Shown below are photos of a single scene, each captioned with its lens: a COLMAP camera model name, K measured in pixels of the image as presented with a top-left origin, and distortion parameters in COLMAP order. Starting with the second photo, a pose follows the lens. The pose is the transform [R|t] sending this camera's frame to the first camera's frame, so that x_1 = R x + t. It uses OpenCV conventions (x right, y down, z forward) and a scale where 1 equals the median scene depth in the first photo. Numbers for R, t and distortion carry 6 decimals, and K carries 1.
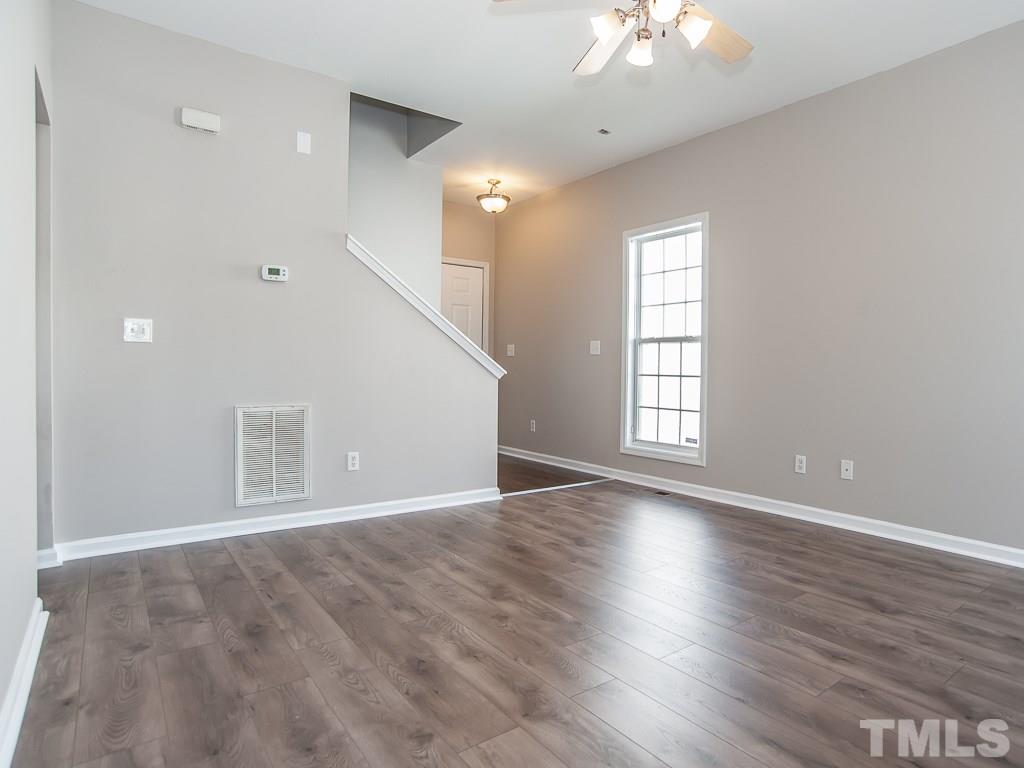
lens RADIAL K [[575.9, 0, 527.2], [0, 575.9, 377.5], [0, 0, 1]] dist [-0.049460, 0.002241]
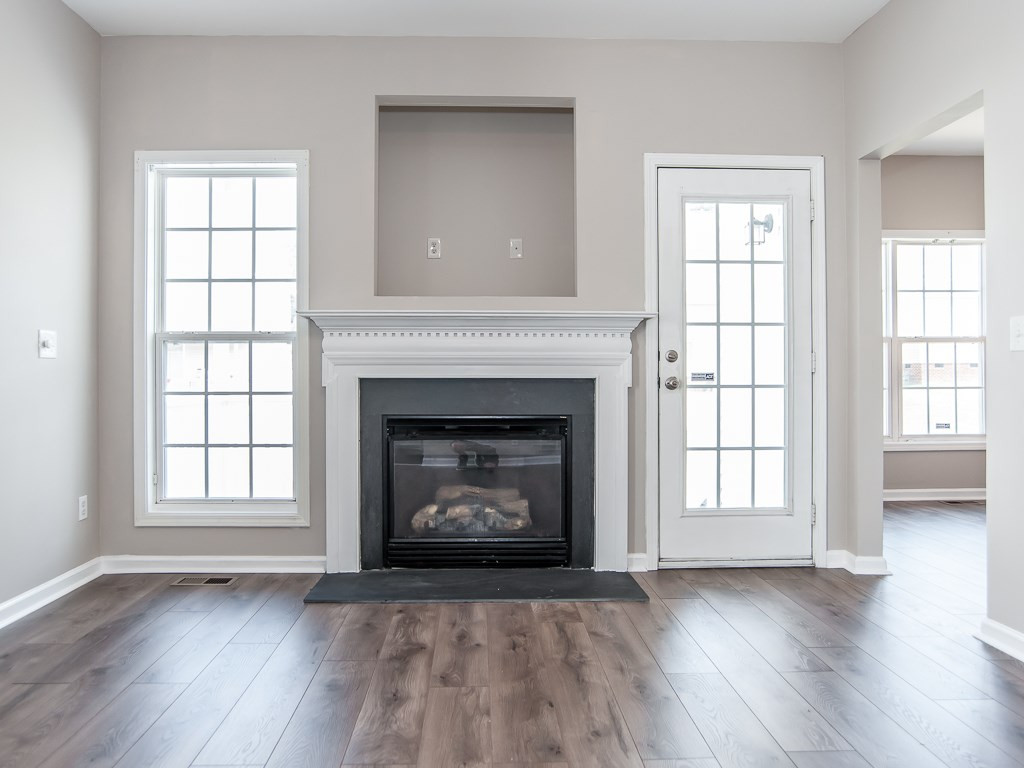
lens RADIAL K [[690.1, 0, 509.6], [0, 690.1, 380.0], [0, 0, 1]] dist [-0.071854, 0.067683]
pose [[-0.828223, -0.009409, 0.560319, -0.156521], [0.004288, 0.999723, 0.023126, -0.031490], [-0.560382, 0.021556, -0.827954, 1.298480]]
